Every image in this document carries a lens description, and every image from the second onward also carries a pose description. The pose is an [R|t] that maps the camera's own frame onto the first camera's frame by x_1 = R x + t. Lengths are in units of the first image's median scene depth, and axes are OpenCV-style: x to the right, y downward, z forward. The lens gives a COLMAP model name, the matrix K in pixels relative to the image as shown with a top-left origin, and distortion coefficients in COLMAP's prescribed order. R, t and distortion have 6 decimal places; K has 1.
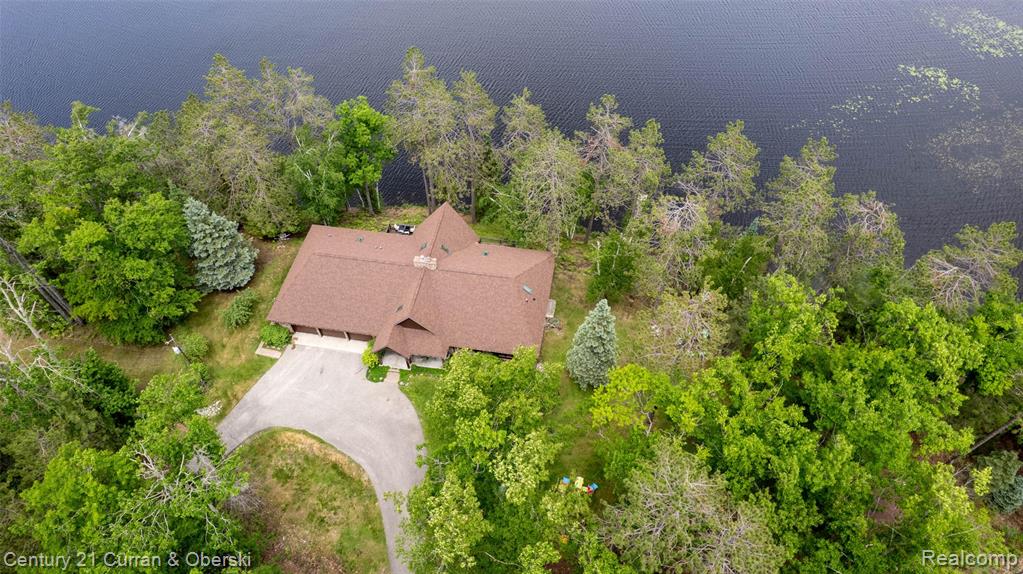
lens RADIAL K [[640.0, 0, 511.5], [0, 640.0, 287.0], [0, 0, 1]] dist [-0.078241, 0.065694]
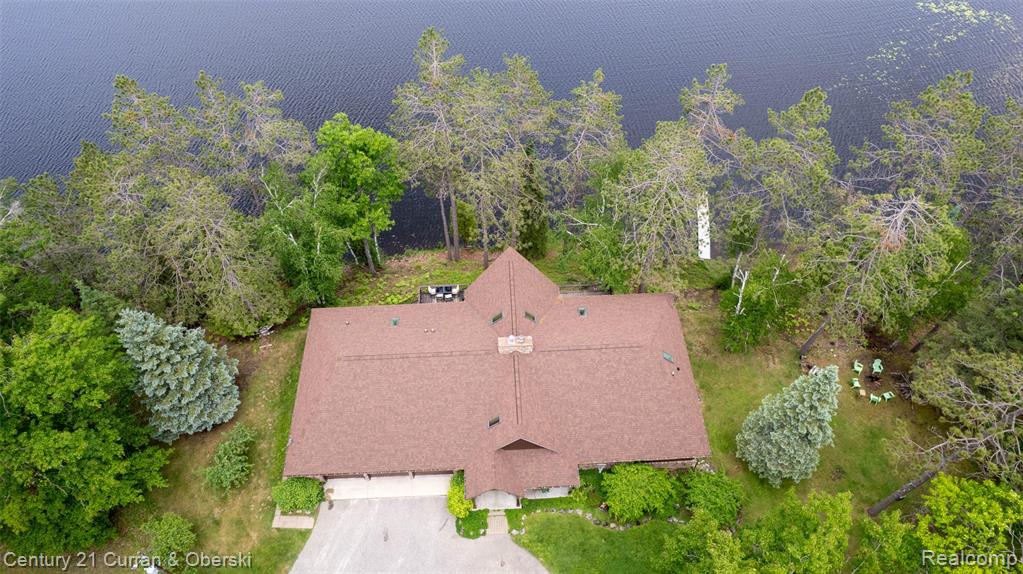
lens RADIAL K [[640.0, 0, 511.5], [0, 640.0, 287.0], [0, 0, 1]] dist [-0.078241, 0.065694]
pose [[0.977971, -0.165967, 0.126602, -0.203988], [0.166339, 0.986039, 0.007699, -0.099052], [-0.126112, 0.013529, 0.991924, 0.325289]]
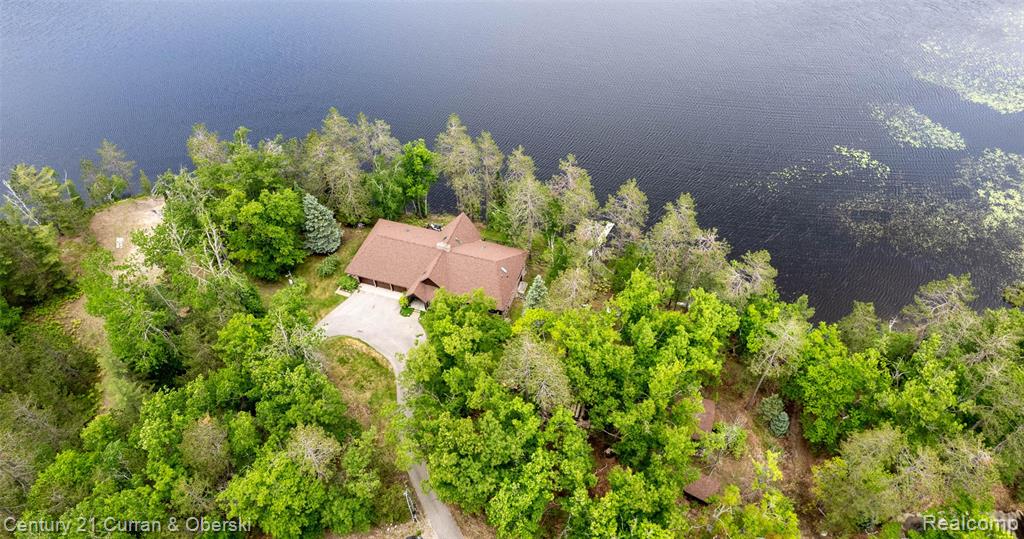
lens RADIAL K [[632.2, 0, 514.3], [0, 632.2, 291.1], [0, 0, 1]] dist [-0.038077, -0.000086]
pose [[0.989289, 0.109285, -0.096768, 0.201138], [-0.112742, 0.993141, -0.030998, 0.097843], [0.092717, 0.041575, 0.994824, -0.553309]]
